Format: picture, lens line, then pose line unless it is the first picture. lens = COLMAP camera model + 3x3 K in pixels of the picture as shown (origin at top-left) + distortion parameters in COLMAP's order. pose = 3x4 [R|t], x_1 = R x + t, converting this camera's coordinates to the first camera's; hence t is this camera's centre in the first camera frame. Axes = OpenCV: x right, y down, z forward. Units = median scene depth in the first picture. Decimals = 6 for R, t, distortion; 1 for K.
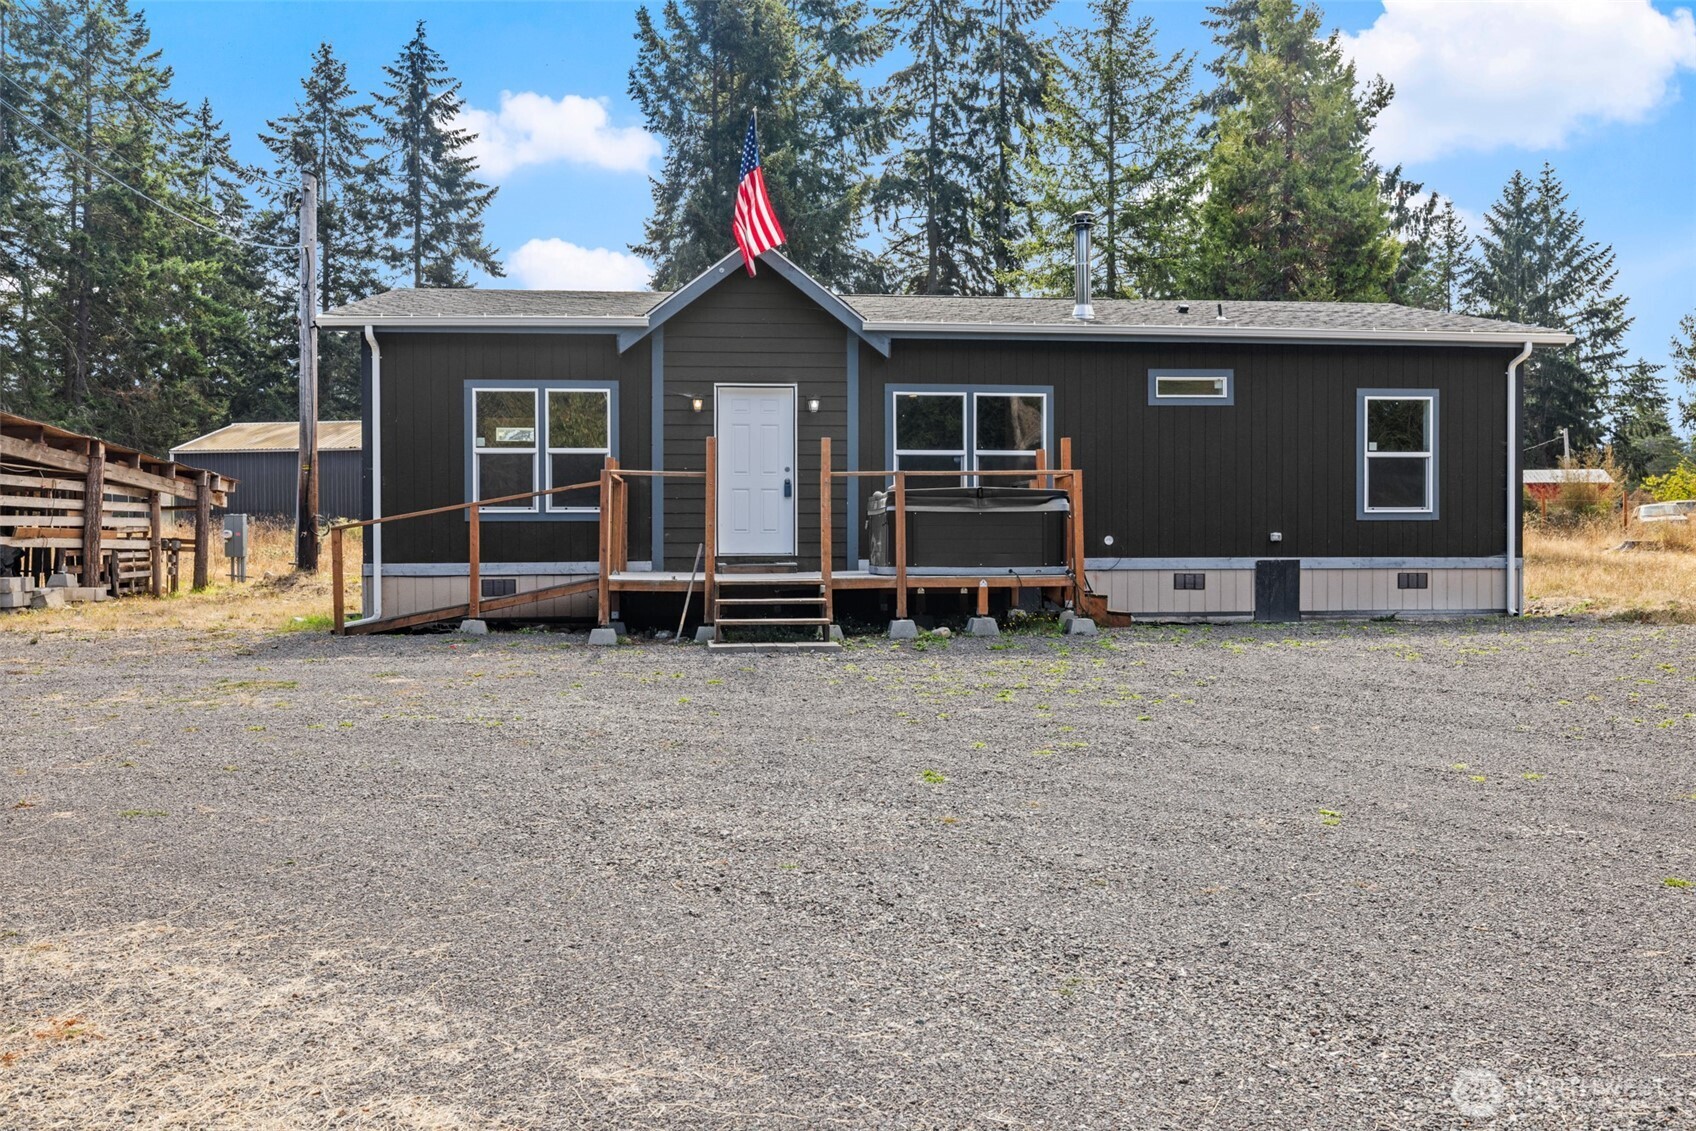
lens RADIAL K [[1423.1, 0, 846.5], [0, 1423.1, 563.2], [0, 0, 1]] dist [0.011411, 0.001122]
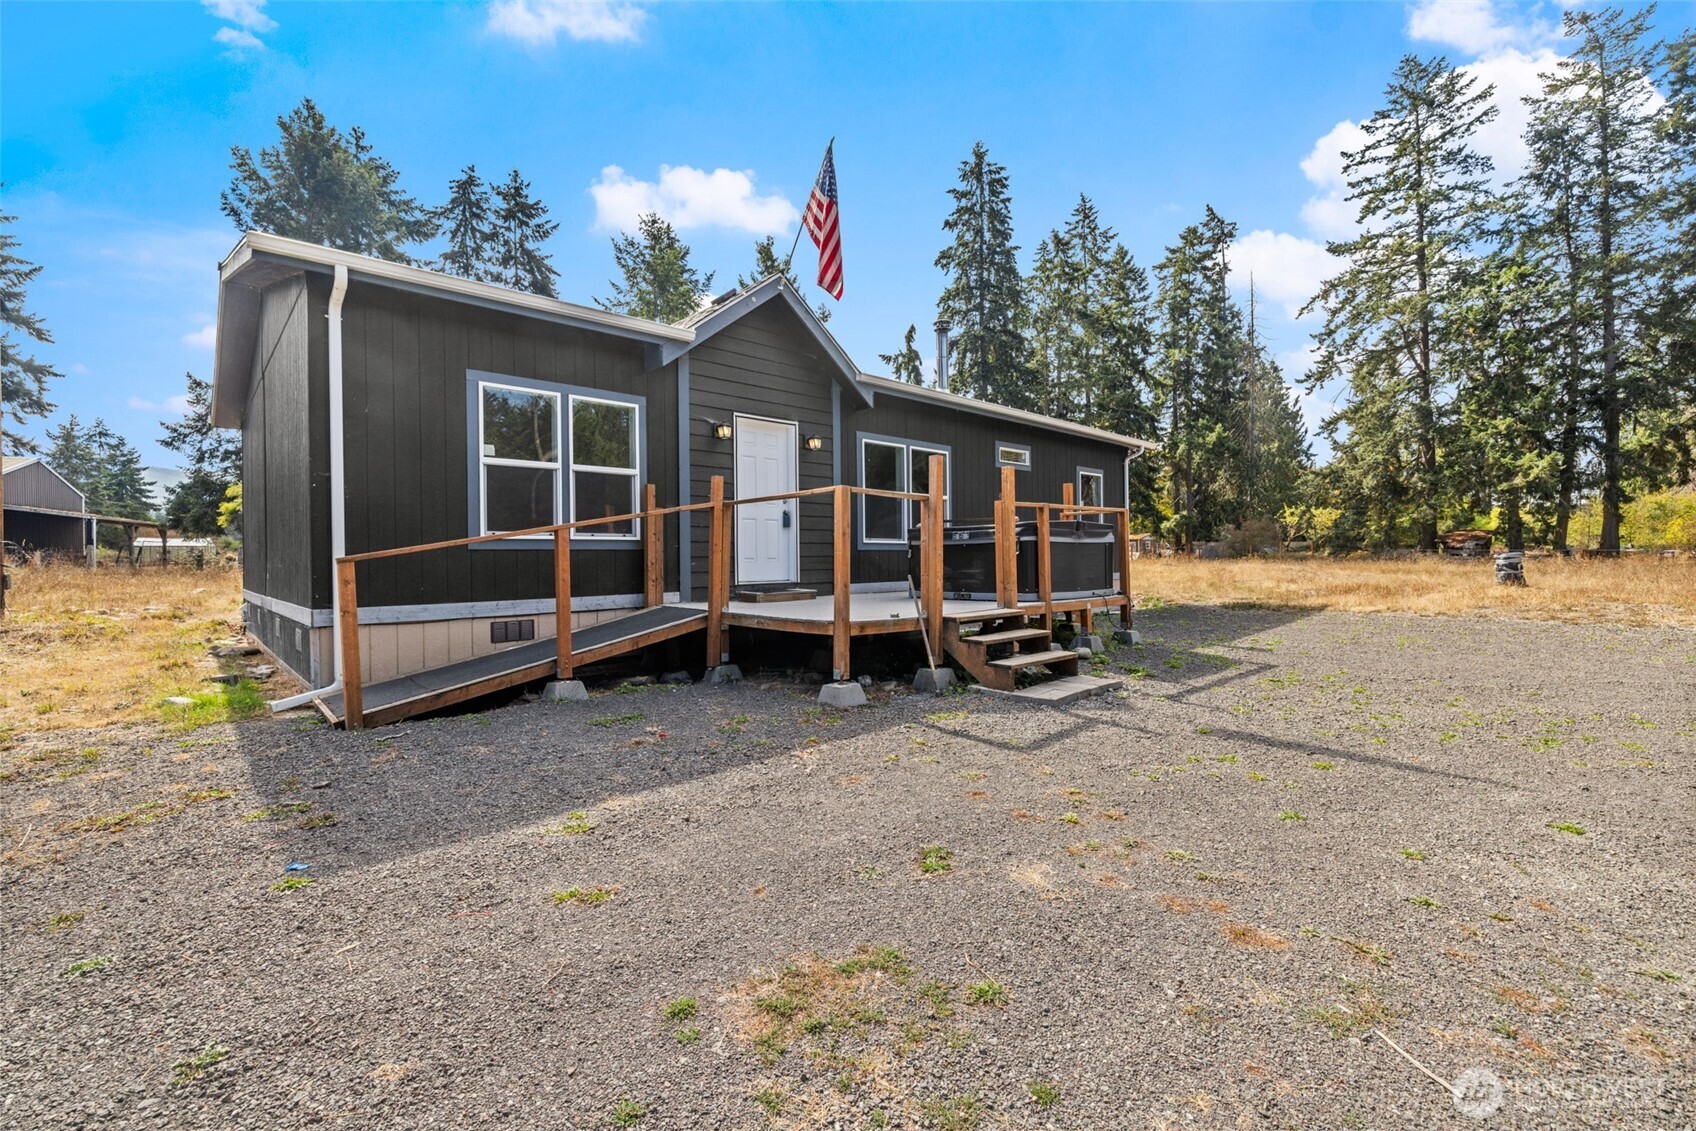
lens RADIAL K [[715.5, 0, 842.0], [0, 715.5, 562.0], [0, 0, 1]] dist [0.004431, -0.000073]
pose [[0.796694, -0.008485, 0.604323, -0.337854], [0.016837, 0.999825, -0.008158, -0.015639], [-0.604148, 0.016675, 0.796697, 0.553230]]
